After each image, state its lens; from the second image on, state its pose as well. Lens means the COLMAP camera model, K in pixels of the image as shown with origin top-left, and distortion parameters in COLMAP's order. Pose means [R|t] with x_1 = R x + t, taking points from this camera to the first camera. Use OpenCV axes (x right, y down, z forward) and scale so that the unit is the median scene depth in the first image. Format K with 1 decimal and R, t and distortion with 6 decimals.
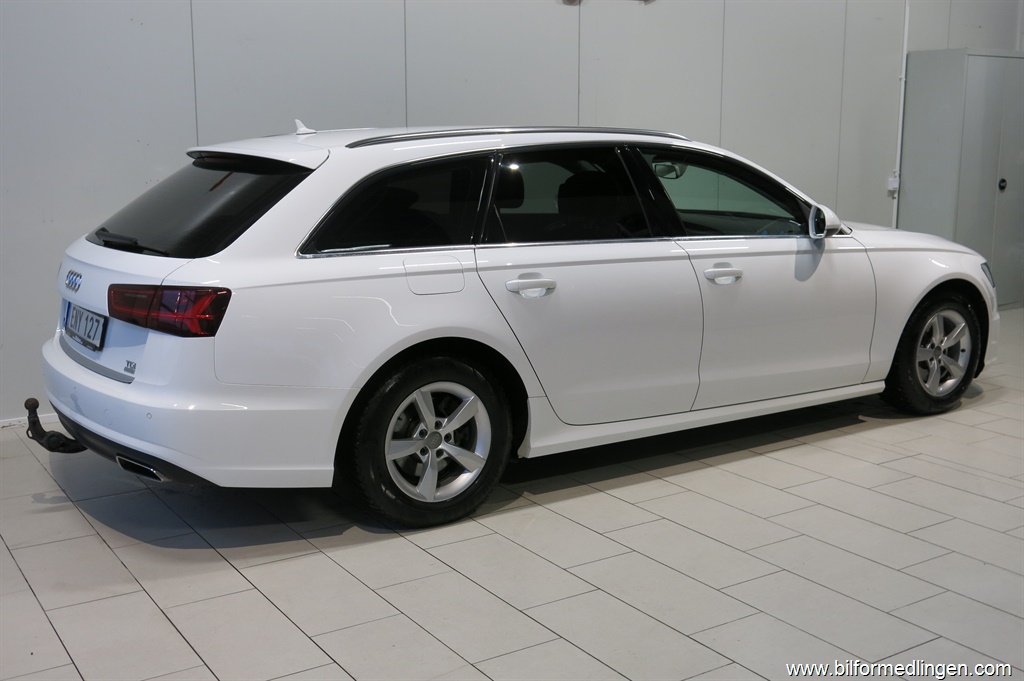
lens RADIAL K [[1119.8, 0, 512.0], [0, 1119.8, 340.5], [0, 0, 1]] dist [0.002589, -0.005040]
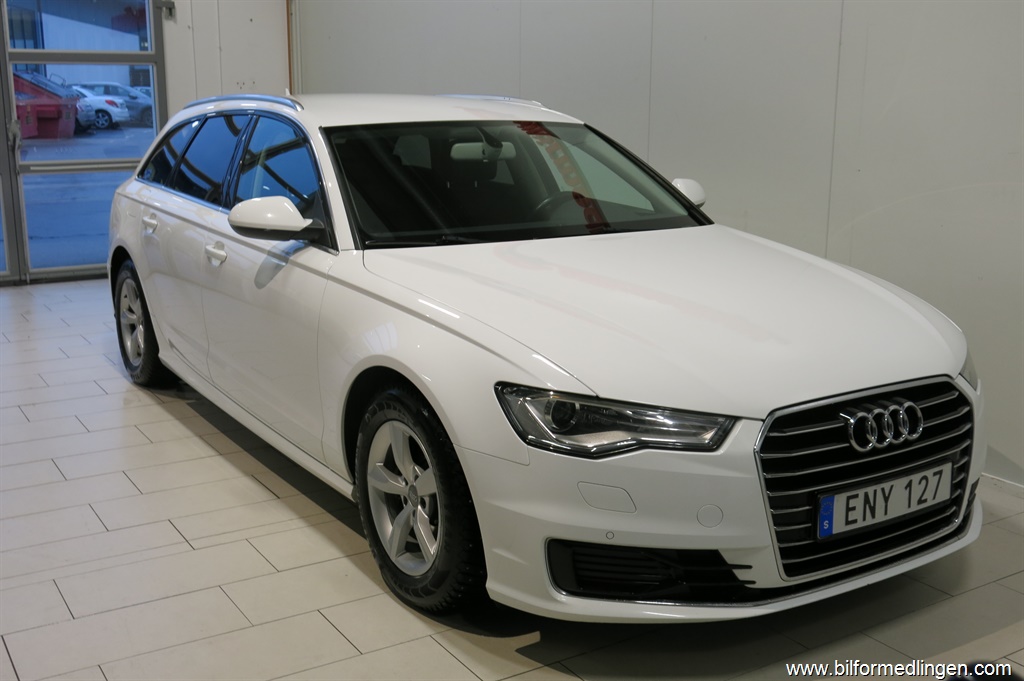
lens RADIAL K [[1104.2, 0, 512.0], [0, 1104.2, 340.5], [0, 0, 1]] dist [-0.030576, -0.020272]
pose [[-0.029629, 0.212512, -0.976709, 1.106328], [-0.187542, 0.958603, 0.214262, -0.235956], [0.981810, 0.189522, 0.011452, 1.261512]]
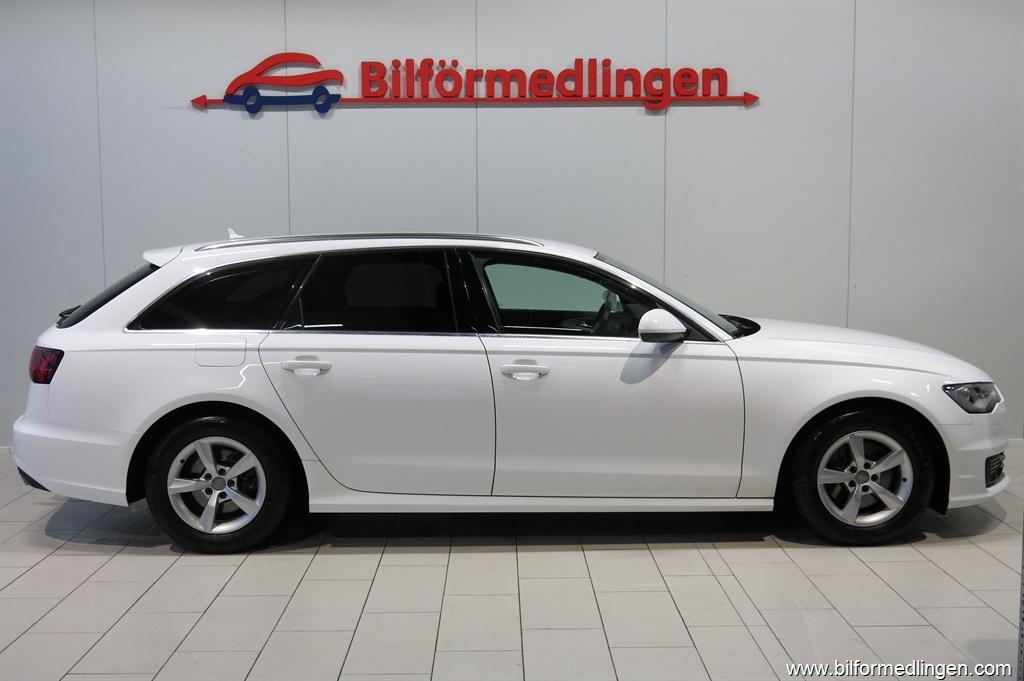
lens RADIAL K [[1119.8, 0, 512.0], [0, 1119.8, 340.5], [0, 0, 1]] dist [0.002589, -0.005040]
pose [[0.844210, 0.051522, -0.533531, 0.756816], [-0.094619, 0.994063, -0.053721, -0.029491], [0.527596, 0.095834, 0.844073, 0.093031]]
